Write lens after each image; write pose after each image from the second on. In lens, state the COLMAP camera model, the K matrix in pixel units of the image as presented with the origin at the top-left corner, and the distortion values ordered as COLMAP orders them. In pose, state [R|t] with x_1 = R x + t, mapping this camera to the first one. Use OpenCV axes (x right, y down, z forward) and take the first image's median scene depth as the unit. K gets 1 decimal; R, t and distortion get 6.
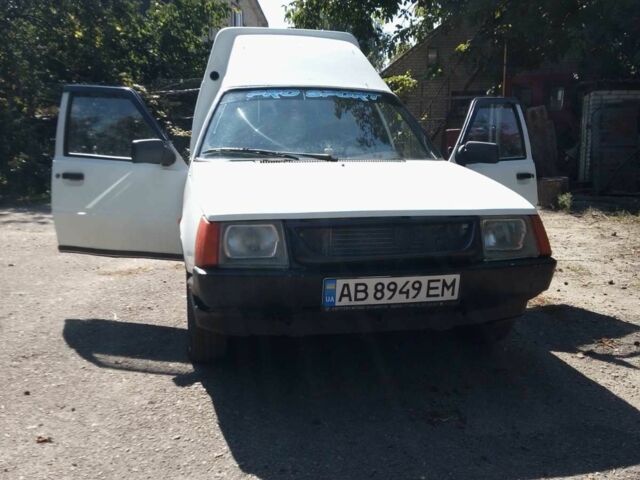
lens RADIAL K [[606.7, 0, 320.0], [0, 606.7, 240.0], [0, 0, 1]] dist [0.084745, -0.128647]
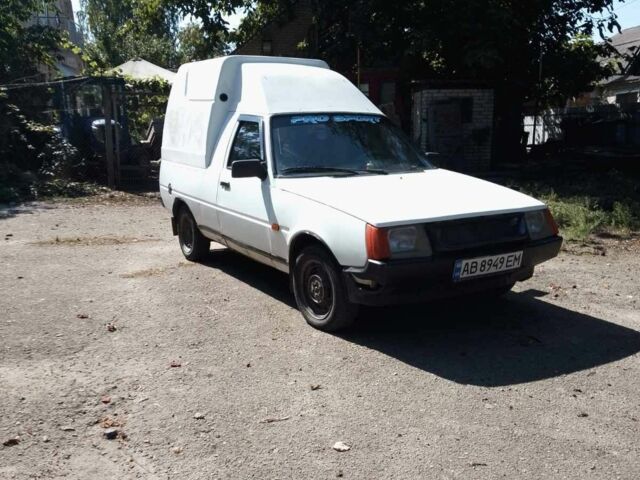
lens RADIAL K [[602.7, 0, 318.0], [0, 602.7, 247.3], [0, 0, 1]] dist [0.087271, -0.142880]
pose [[0.943456, -0.079558, 0.321810, -0.643569], [0.065049, 0.996331, 0.055609, -0.061261], [-0.325054, -0.031531, 0.945170, -0.250664]]
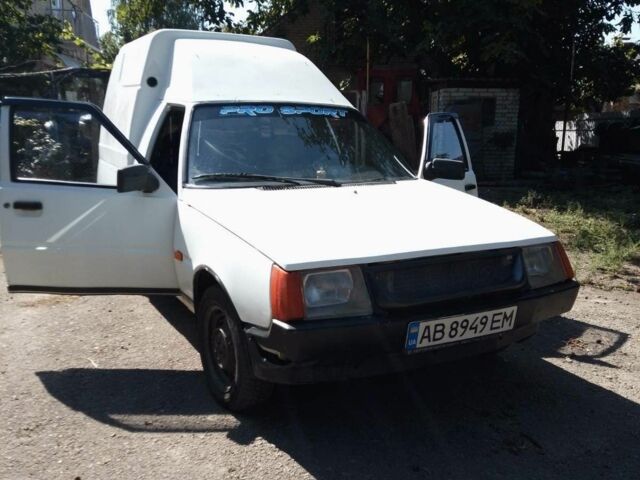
lens RADIAL K [[606.7, 0, 320.0], [0, 606.7, 240.0], [0, 0, 1]] dist [0.084745, -0.128647]
pose [[0.958253, -0.048161, 0.281837, -0.328565], [0.039118, 0.998526, 0.037631, -0.093015], [-0.283234, -0.025035, 0.958724, 0.071463]]
